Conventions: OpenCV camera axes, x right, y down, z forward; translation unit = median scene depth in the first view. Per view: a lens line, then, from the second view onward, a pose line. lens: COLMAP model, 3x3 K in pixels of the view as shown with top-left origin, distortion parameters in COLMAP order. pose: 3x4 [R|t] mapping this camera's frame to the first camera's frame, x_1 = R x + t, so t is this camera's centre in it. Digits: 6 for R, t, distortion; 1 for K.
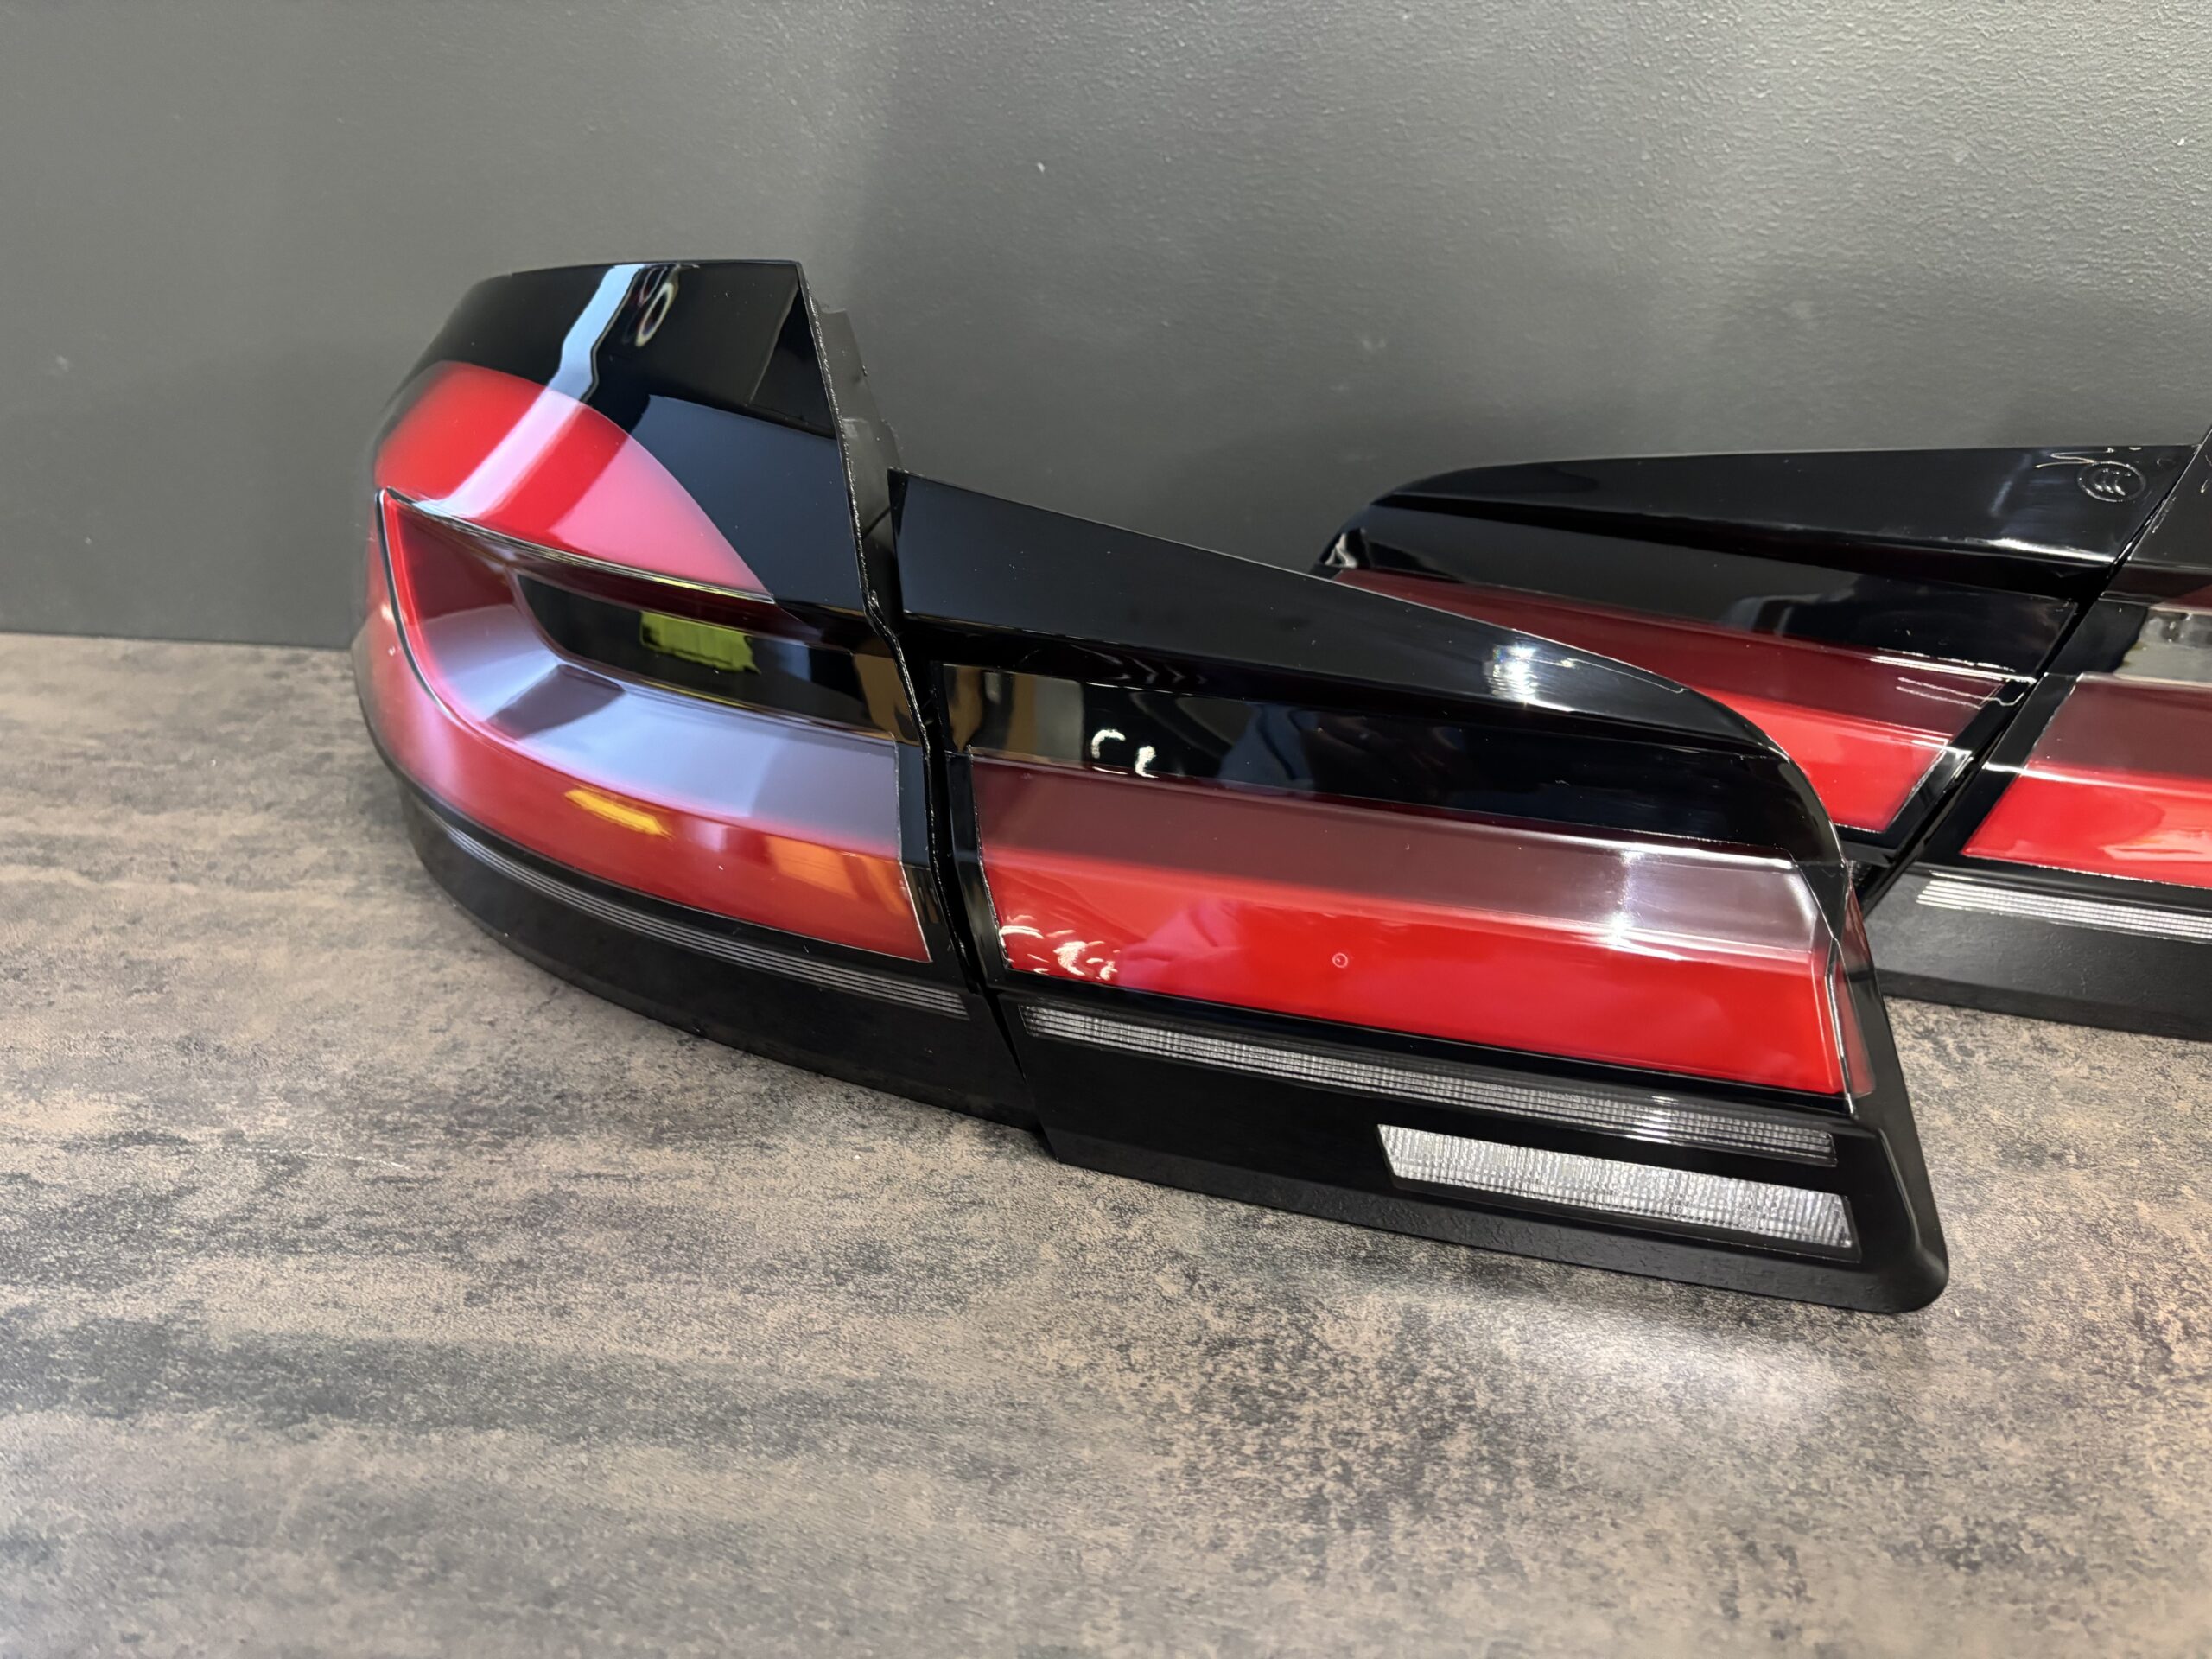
lens RADIAL K [[1689.9, 0, 1106.0], [0, 1689.9, 829.5], [0, 0, 1]] dist [0.004447, 0.013279]
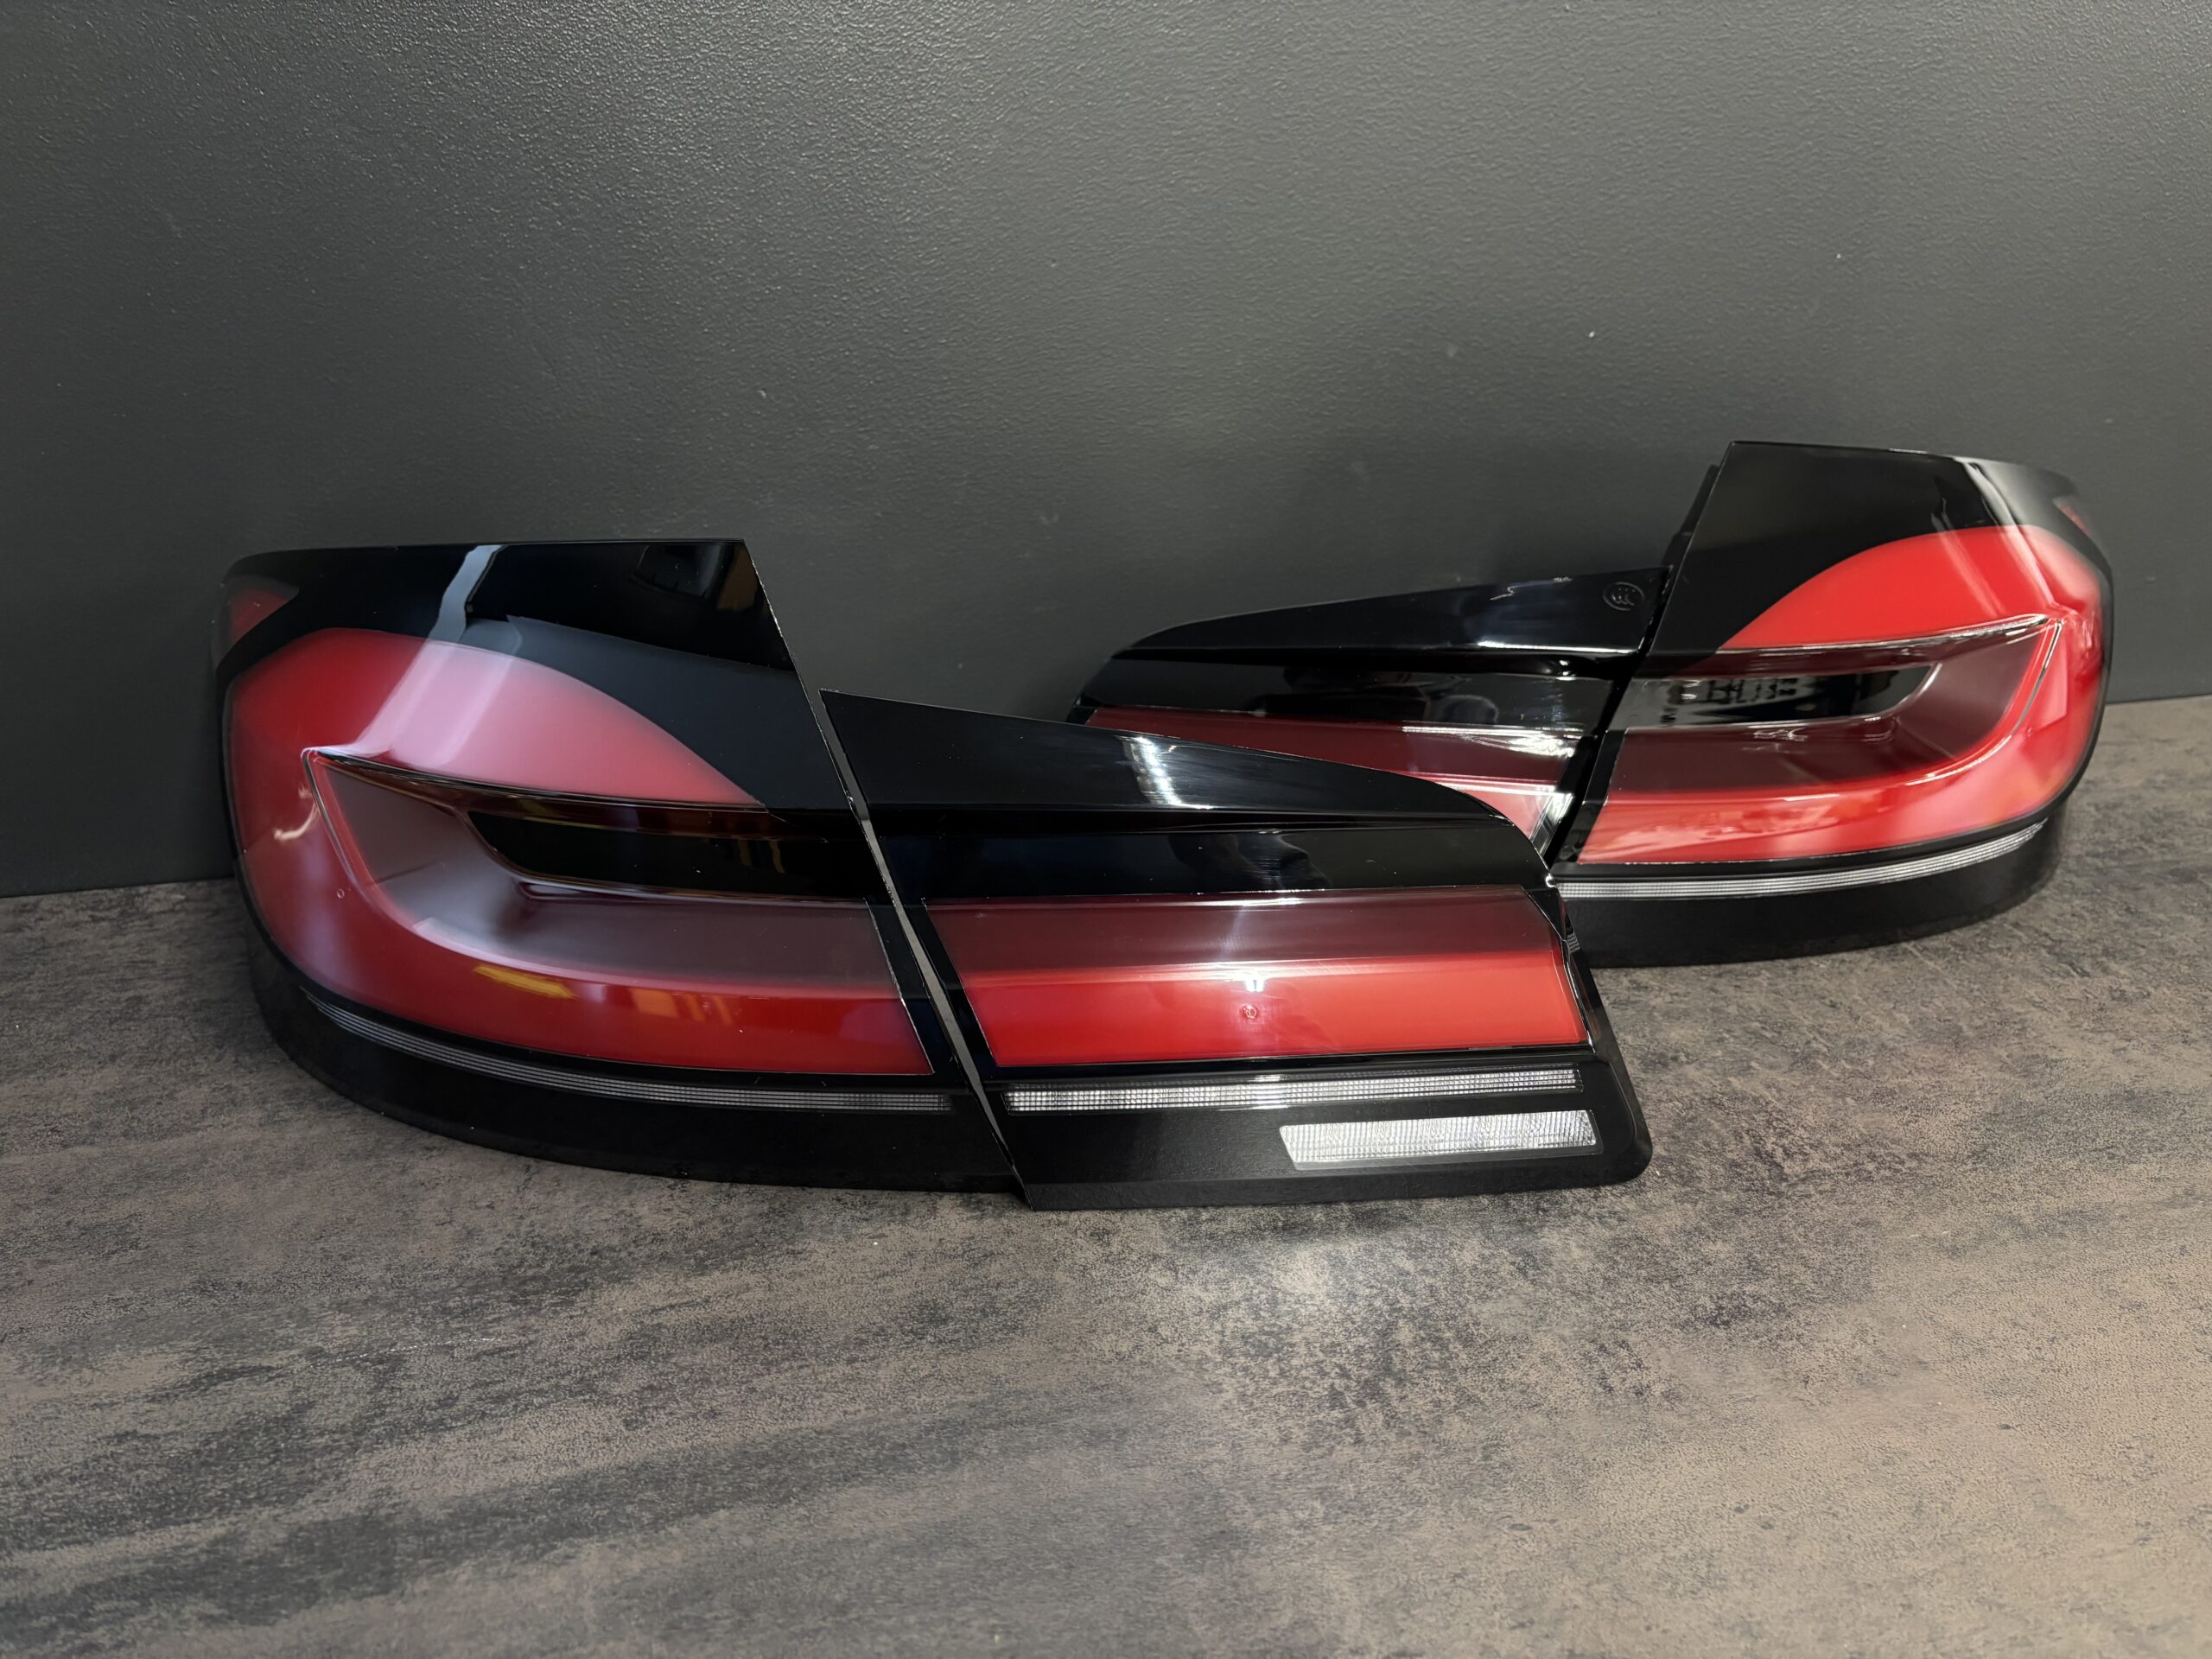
lens RADIAL K [[1654.1, 0, 1101.7], [0, 1654.1, 852.2], [0, 0, 1]] dist [0.006718, 0.023162]
pose [[0.935659, -0.149356, 0.319743, -0.376727], [0.155709, 0.987786, 0.005758, -0.078208], [-0.316698, 0.044399, 0.947487, -0.238155]]
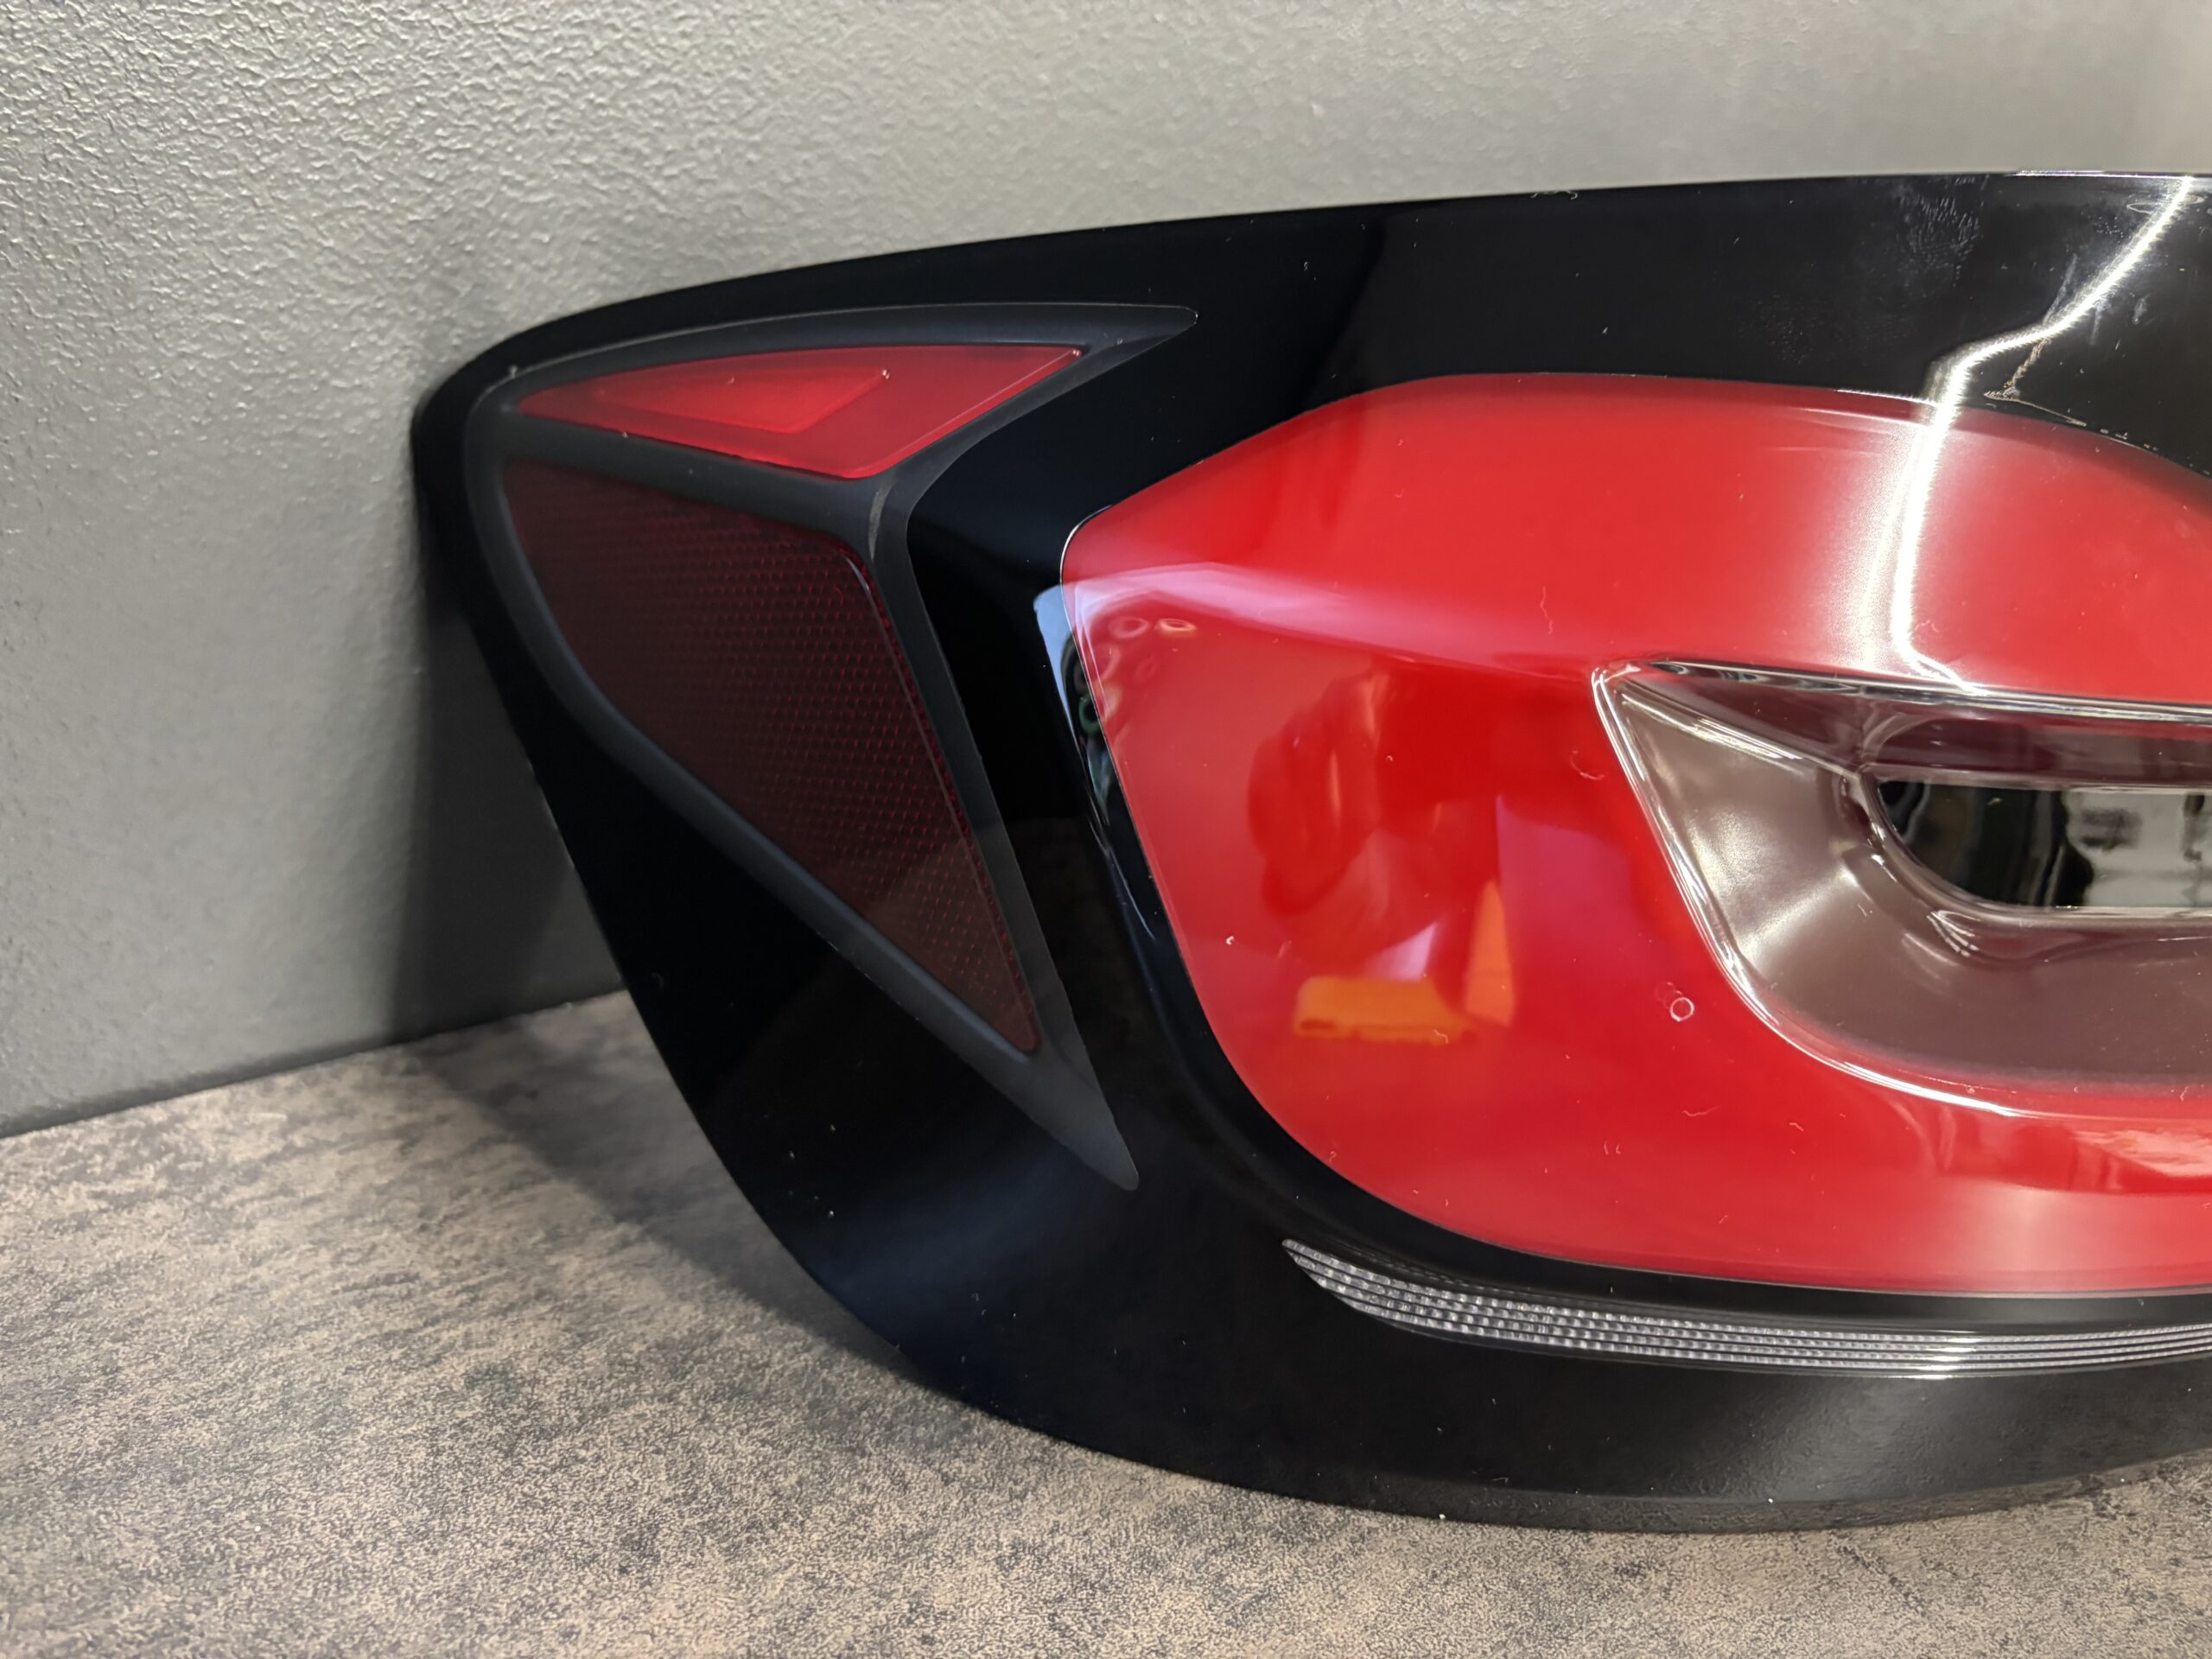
lens RADIAL K [[1703.2, 0, 1106.0], [0, 1703.2, 829.5], [0, 0, 1]] dist [0.003394, -0.039992]
pose [[0.666334, -0.206895, 0.716375, -1.059108], [0.232874, 0.970421, 0.063659, -0.275679], [-0.708356, 0.124407, 0.694806, 0.996275]]
